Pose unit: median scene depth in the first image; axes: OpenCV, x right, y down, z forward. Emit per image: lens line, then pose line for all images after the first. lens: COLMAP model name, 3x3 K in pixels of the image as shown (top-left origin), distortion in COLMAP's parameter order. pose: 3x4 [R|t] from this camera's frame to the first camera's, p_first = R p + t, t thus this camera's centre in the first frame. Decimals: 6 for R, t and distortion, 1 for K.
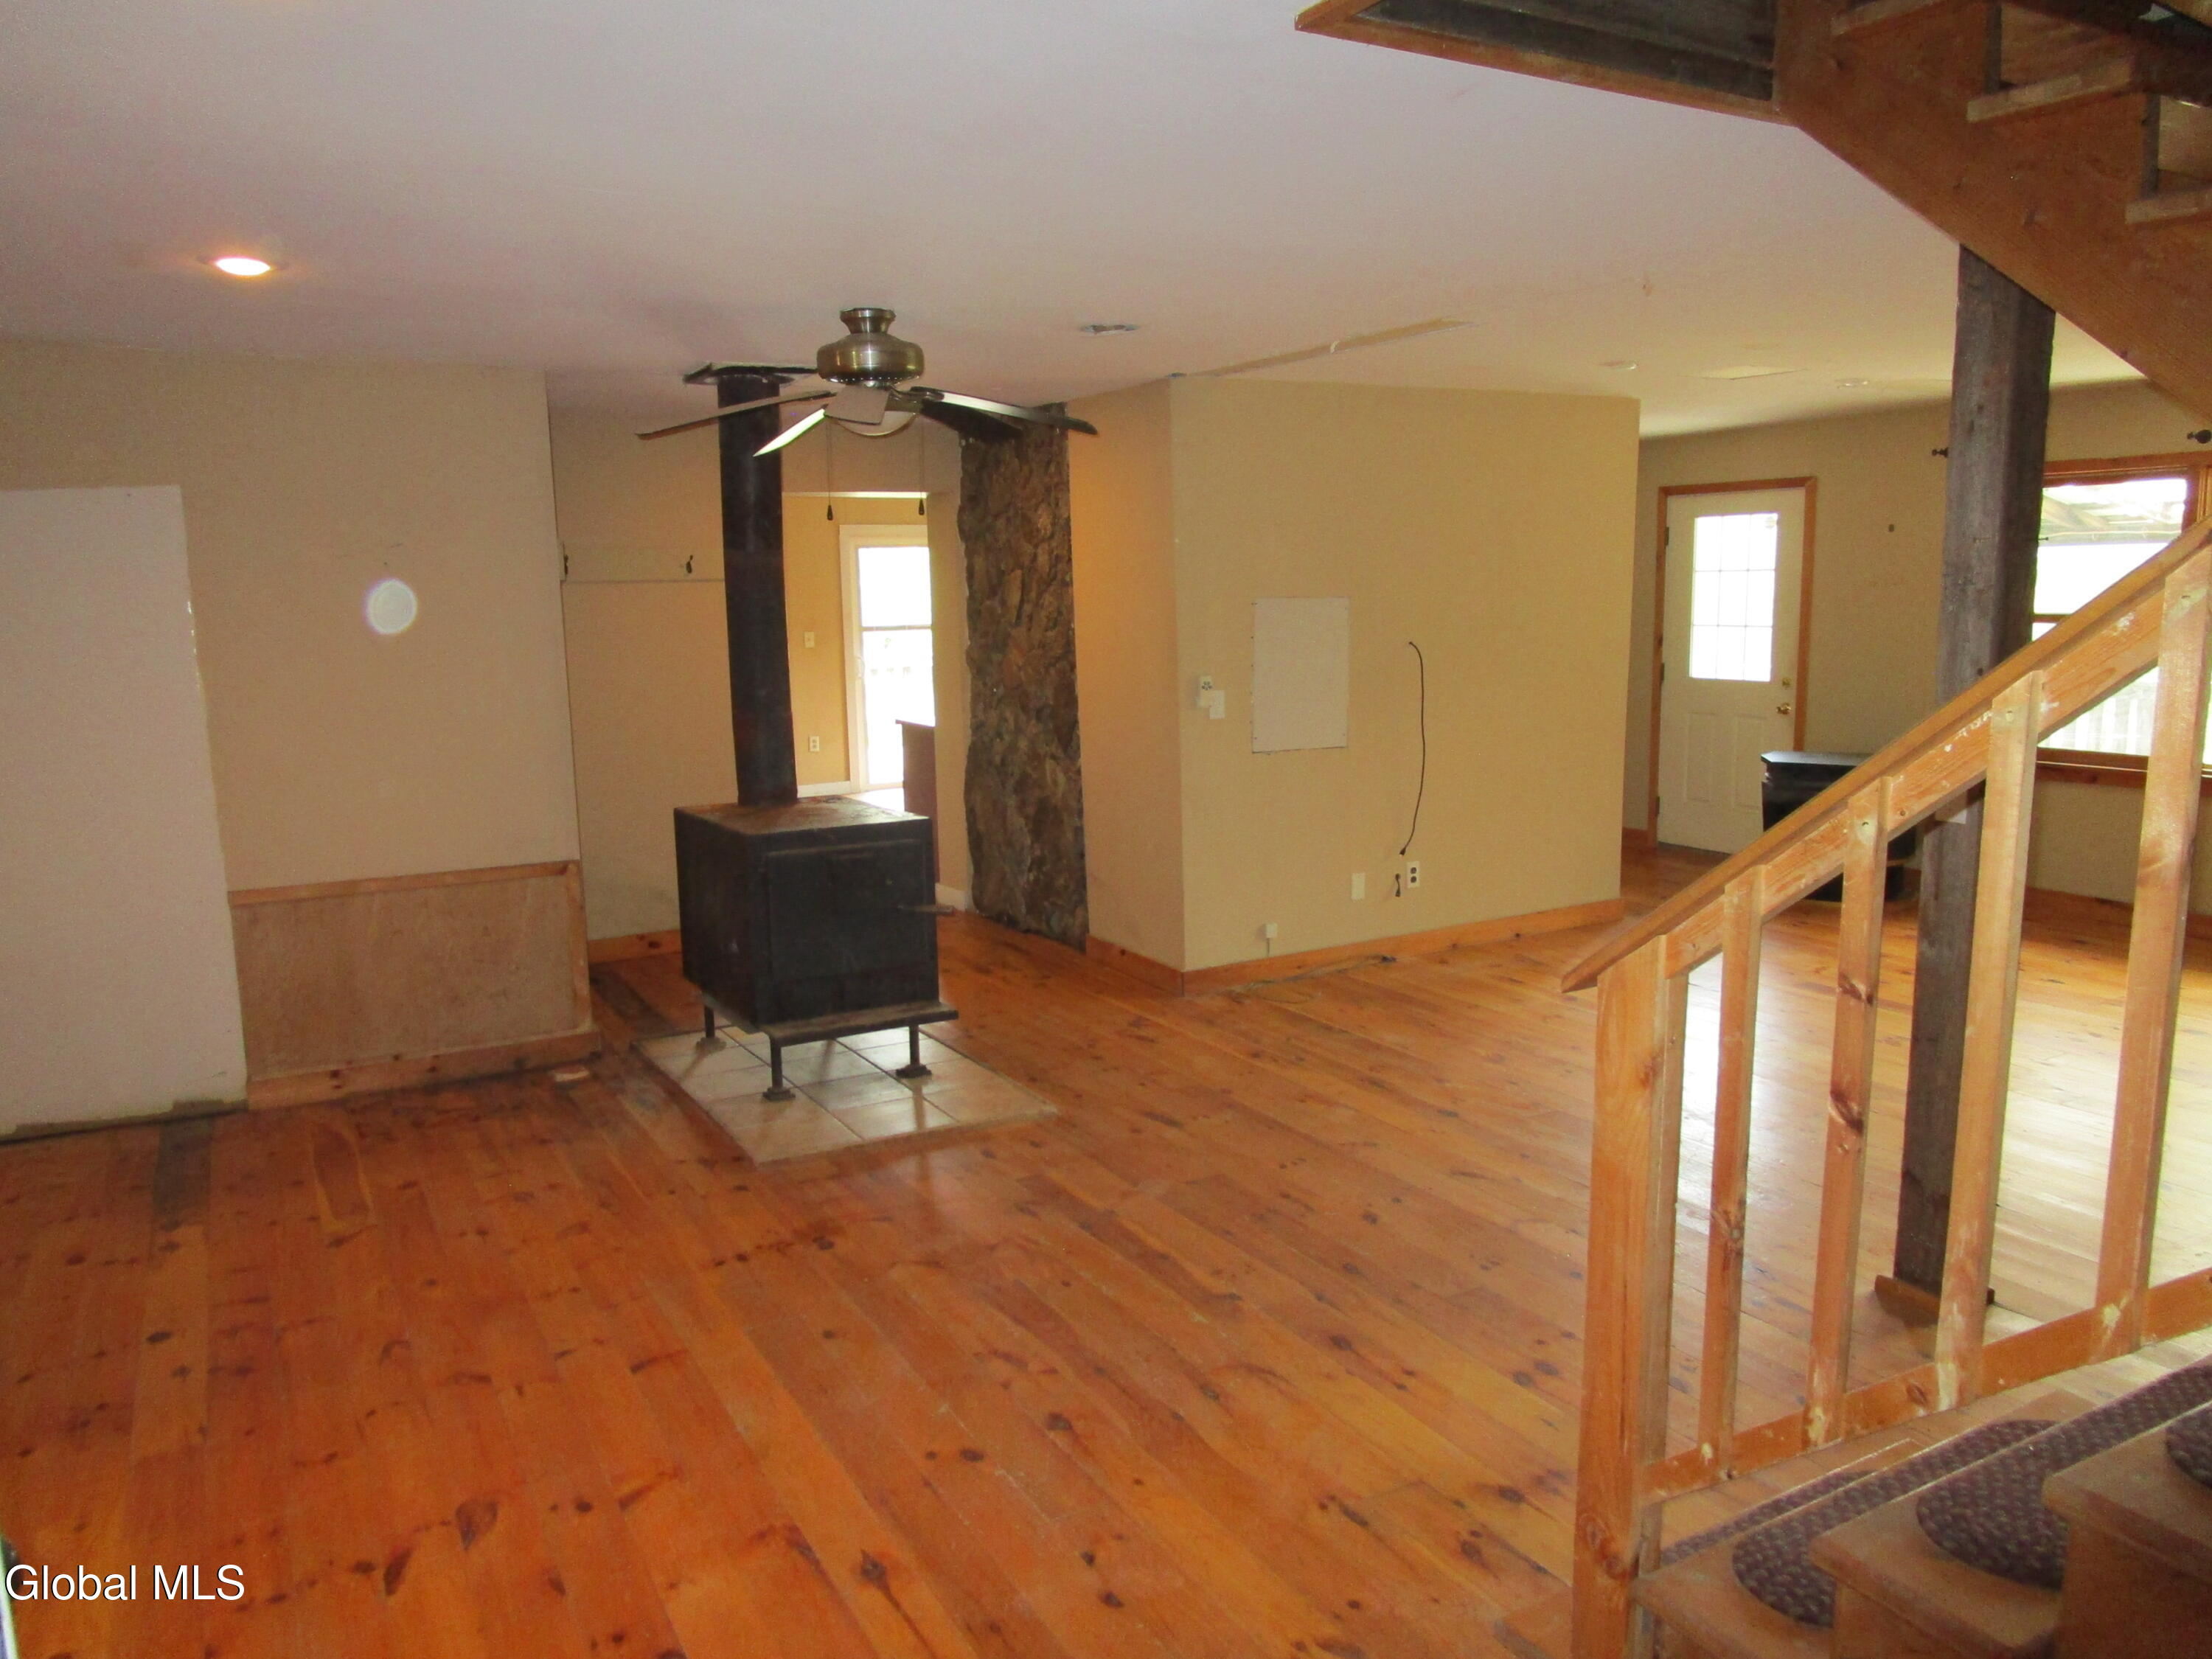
lens RADIAL K [[1572.8, 0, 1101.6], [0, 1572.8, 845.1], [0, 0, 1]] dist [-0.032521, 0.012415]
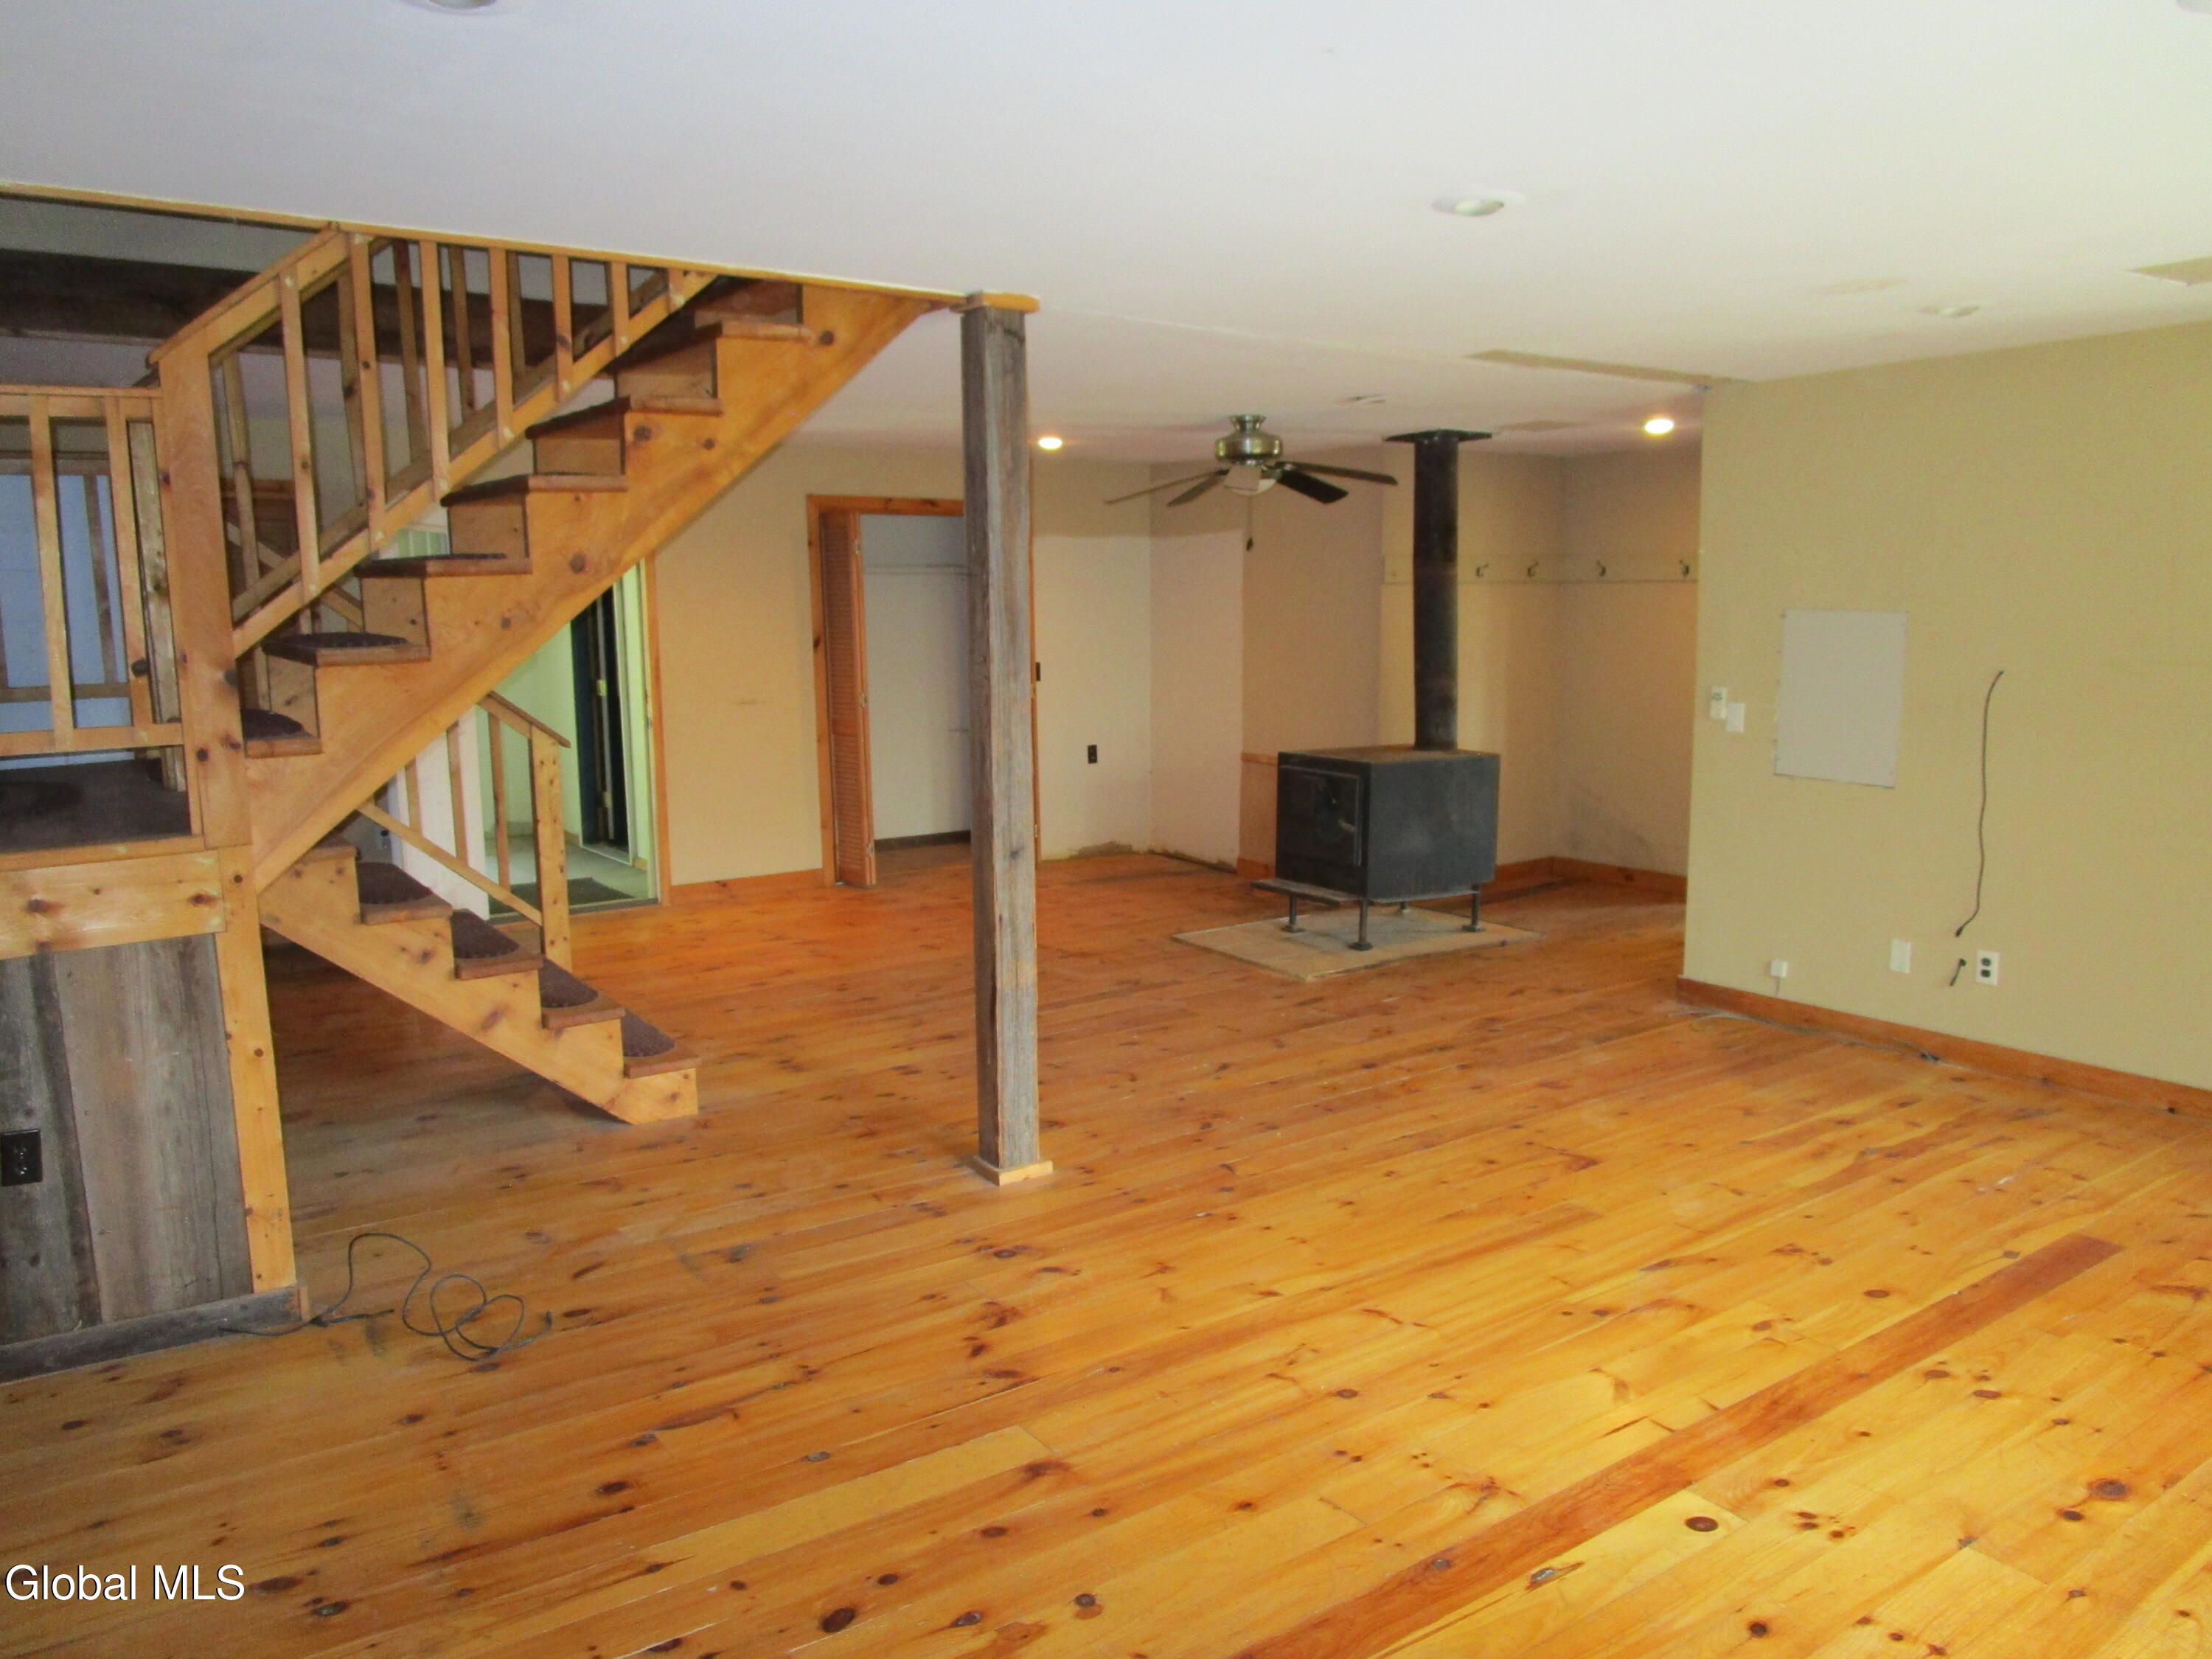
lens RADIAL K [[1572.8, 0, 1103.4], [0, 1572.8, 821.7], [0, 0, 1]] dist [-0.032521, 0.012415]
pose [[0.090808, 0.159848, -0.982956, 1.169067], [-0.156958, 0.976995, 0.144378, -0.122404], [0.983422, 0.141172, 0.113809, 0.599013]]
